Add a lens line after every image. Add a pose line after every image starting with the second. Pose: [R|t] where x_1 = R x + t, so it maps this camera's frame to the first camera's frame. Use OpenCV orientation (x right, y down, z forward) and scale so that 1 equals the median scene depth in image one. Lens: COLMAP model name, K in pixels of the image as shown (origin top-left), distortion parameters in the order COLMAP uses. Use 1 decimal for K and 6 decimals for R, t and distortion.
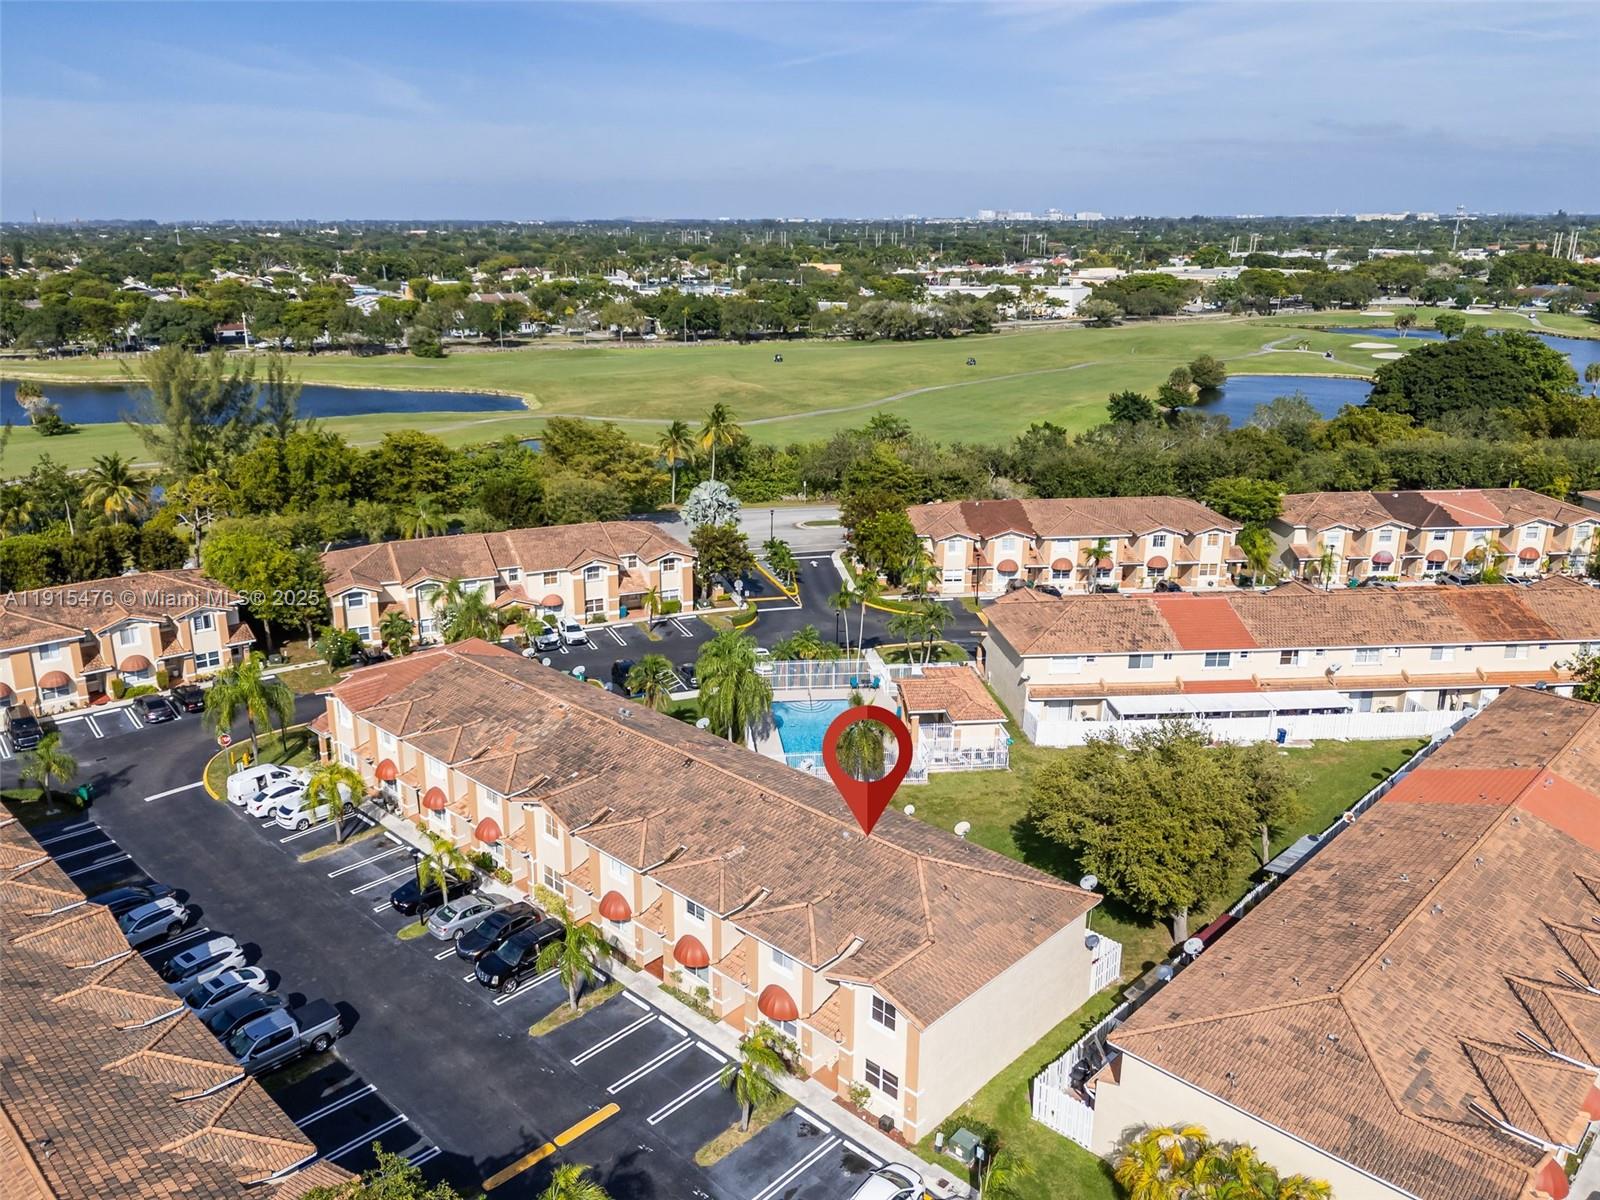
lens RADIAL K [[1248.5, 0, 794.4], [0, 1248.5, 611.2], [0, 0, 1]] dist [0.021898, -0.026883]
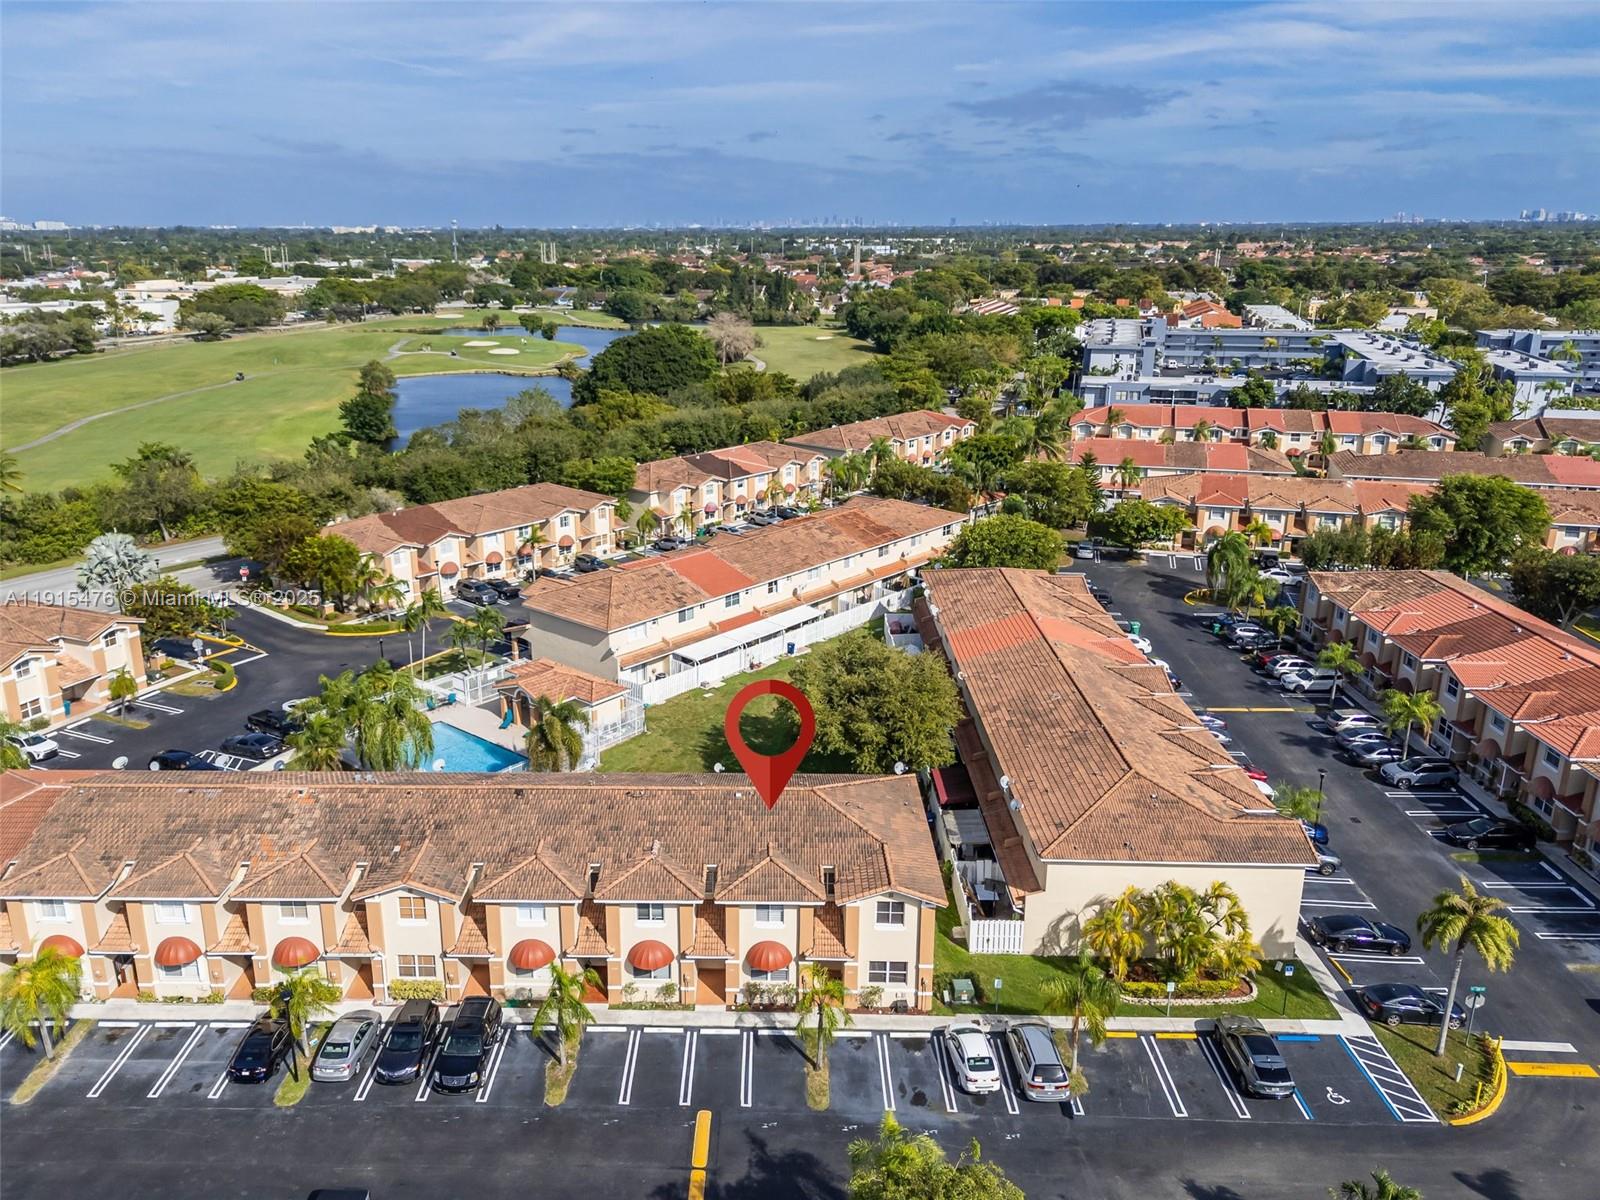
lens RADIAL K [[1182.5, 0, 795.6], [0, 1182.5, 590.4], [0, 0, 1]] dist [0.053561, -0.026604]
pose [[0.718965, -0.199965, 0.665660, -0.274346], [0.207588, 0.975786, 0.068916, -0.026566], [-0.663322, 0.088635, 0.743066, 0.088448]]
